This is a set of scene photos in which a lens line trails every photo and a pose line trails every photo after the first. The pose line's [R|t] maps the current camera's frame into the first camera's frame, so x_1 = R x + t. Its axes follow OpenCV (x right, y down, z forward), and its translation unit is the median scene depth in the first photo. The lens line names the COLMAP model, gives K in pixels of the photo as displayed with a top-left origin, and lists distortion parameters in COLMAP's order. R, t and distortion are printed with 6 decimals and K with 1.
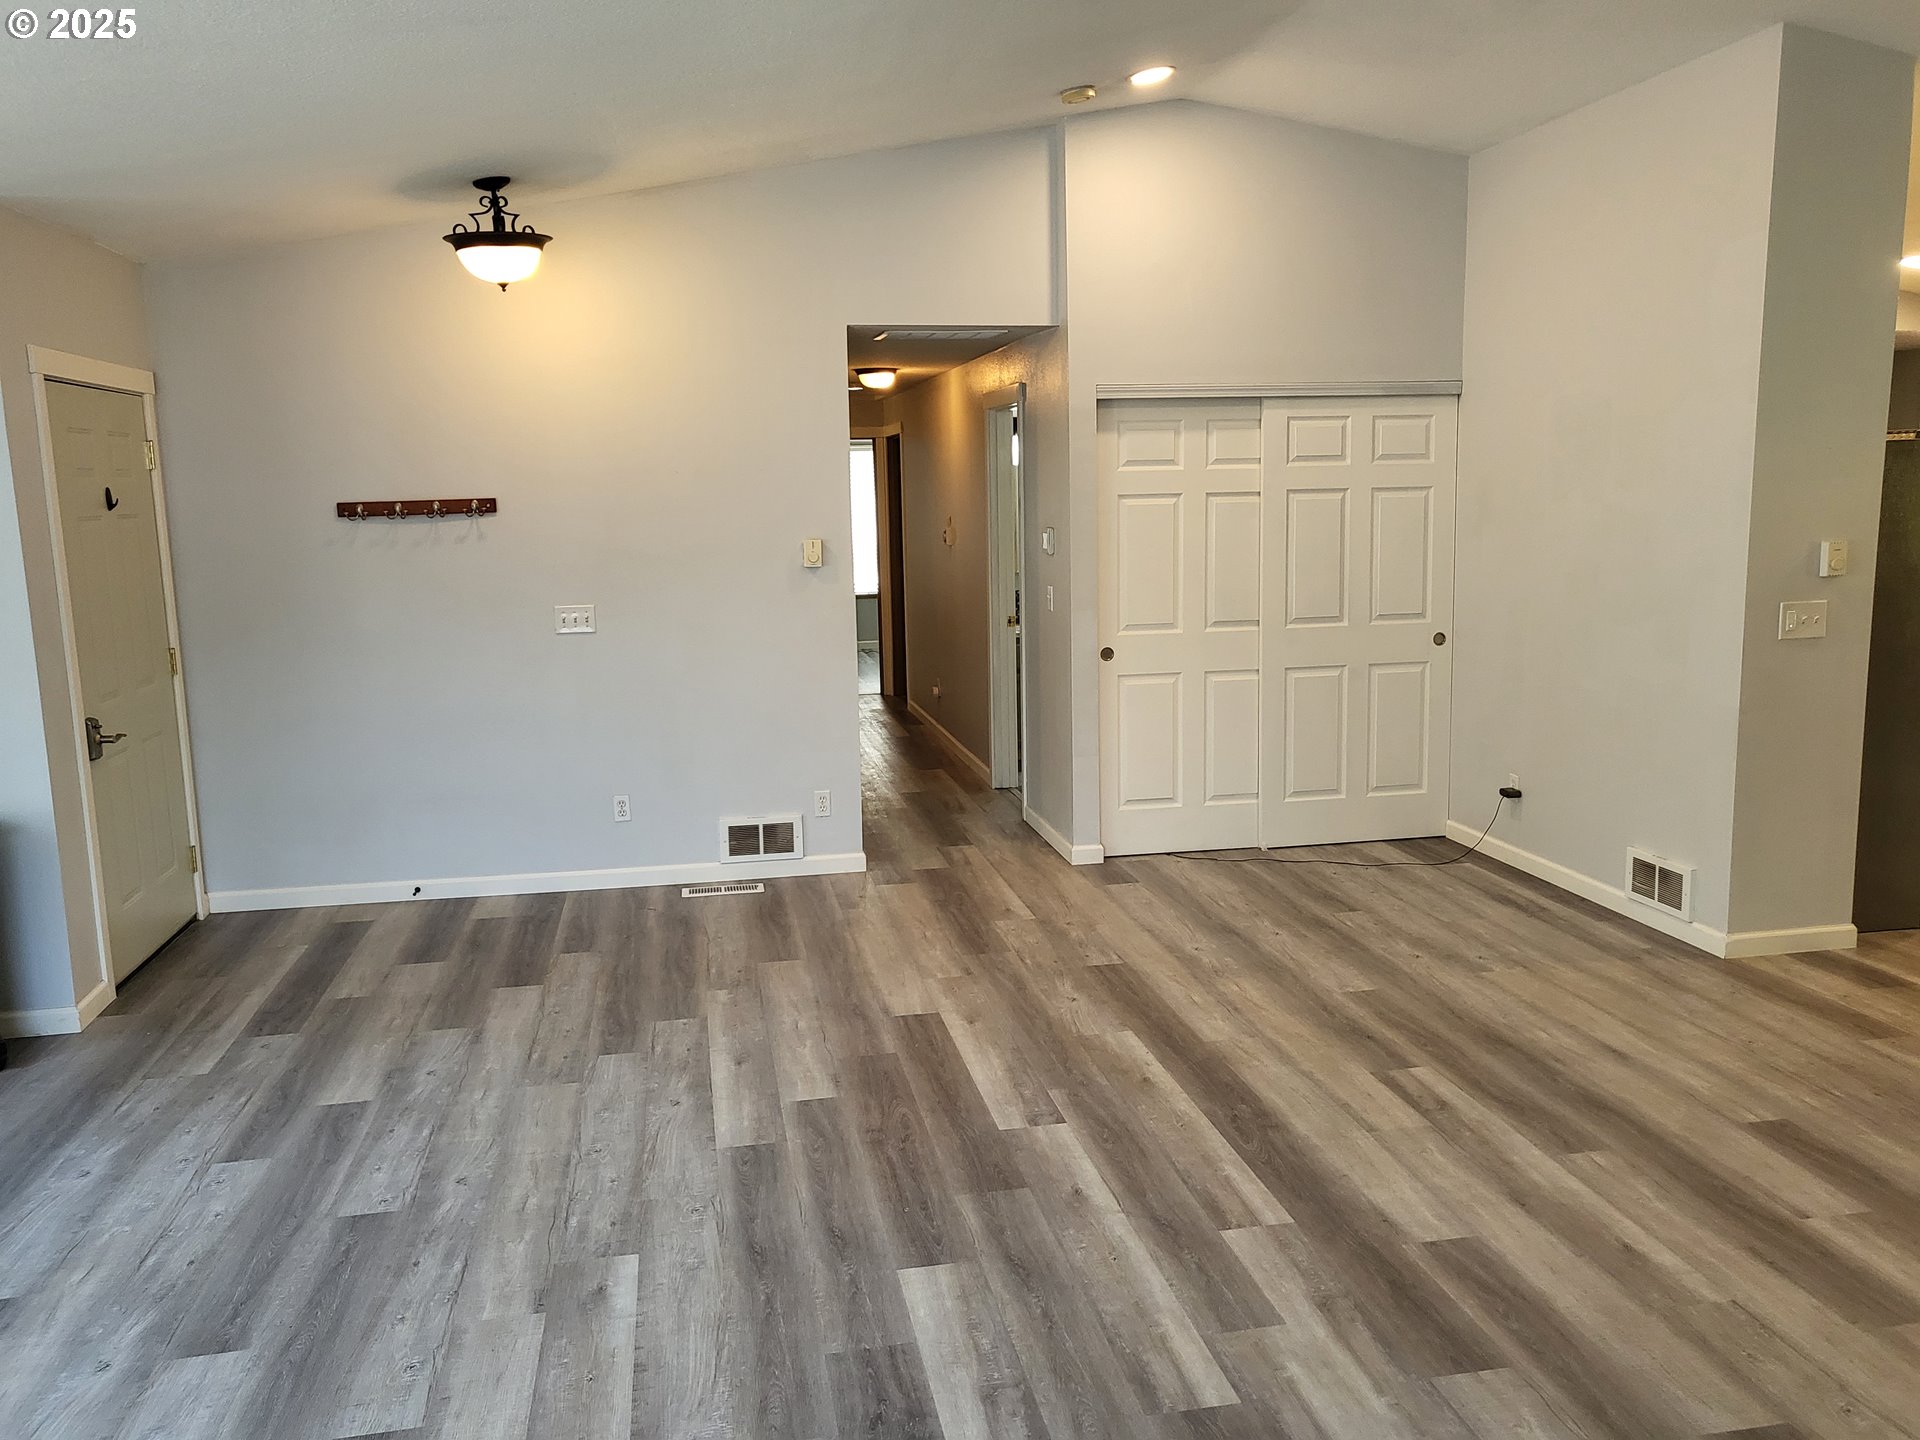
lens RADIAL K [[1517.1, 0, 964.3], [0, 1517.1, 737.7], [0, 0, 1]] dist [-0.013689, 0.060044]
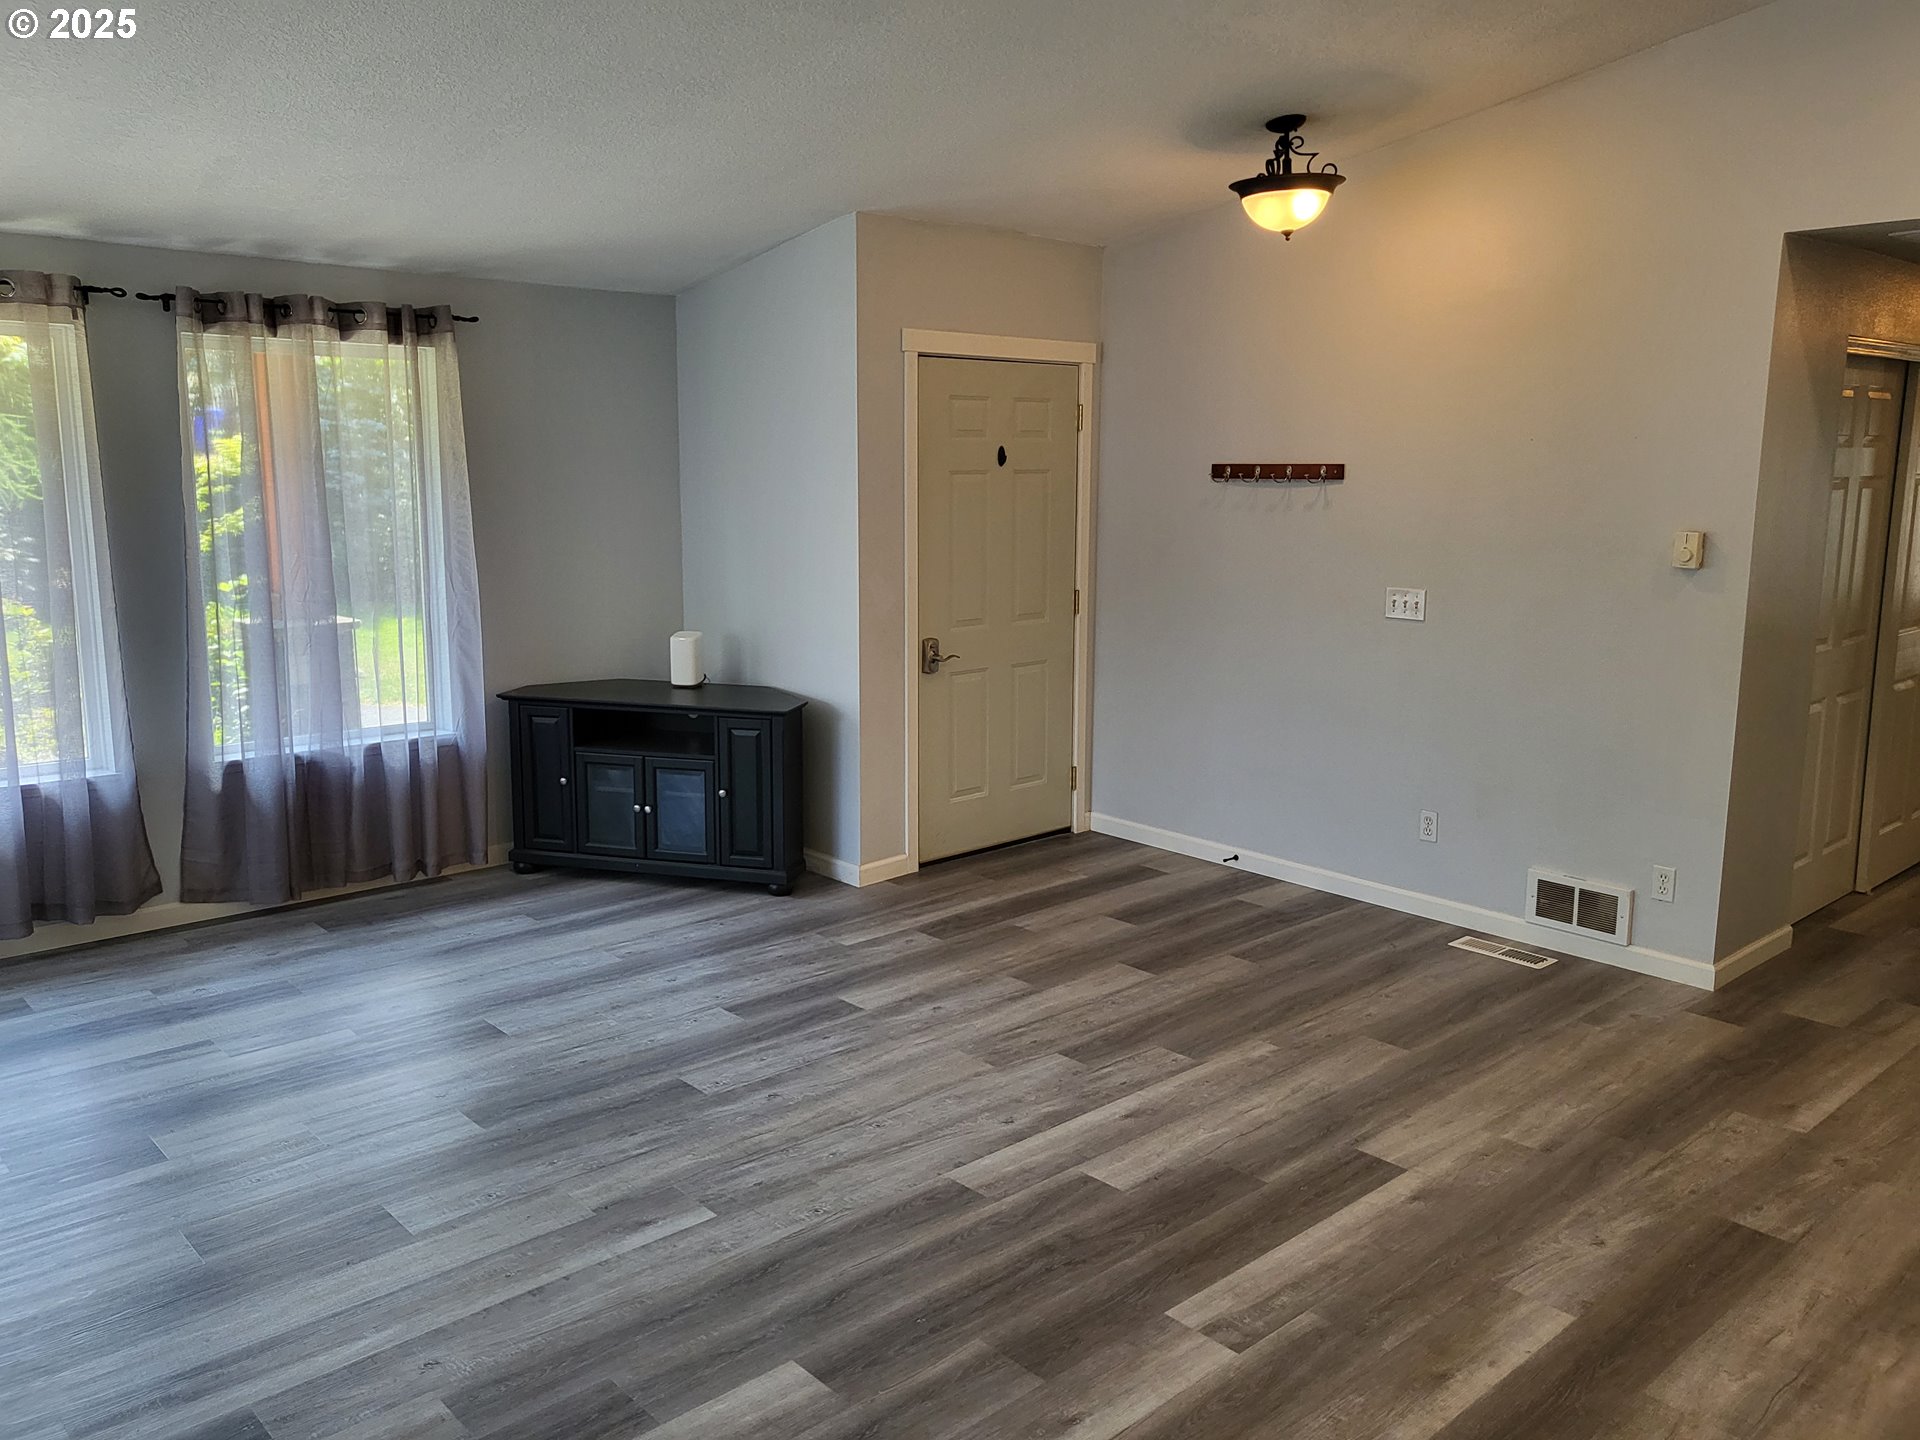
lens RADIAL K [[1517.1, 0, 958.5], [0, 1517.1, 714.6], [0, 0, 1]] dist [-0.013689, 0.060044]
pose [[0.506130, 0.168446, -0.845848, 0.443859], [-0.155513, 0.982491, 0.102604, -0.077680], [0.848321, 0.079610, 0.523463, 0.386821]]
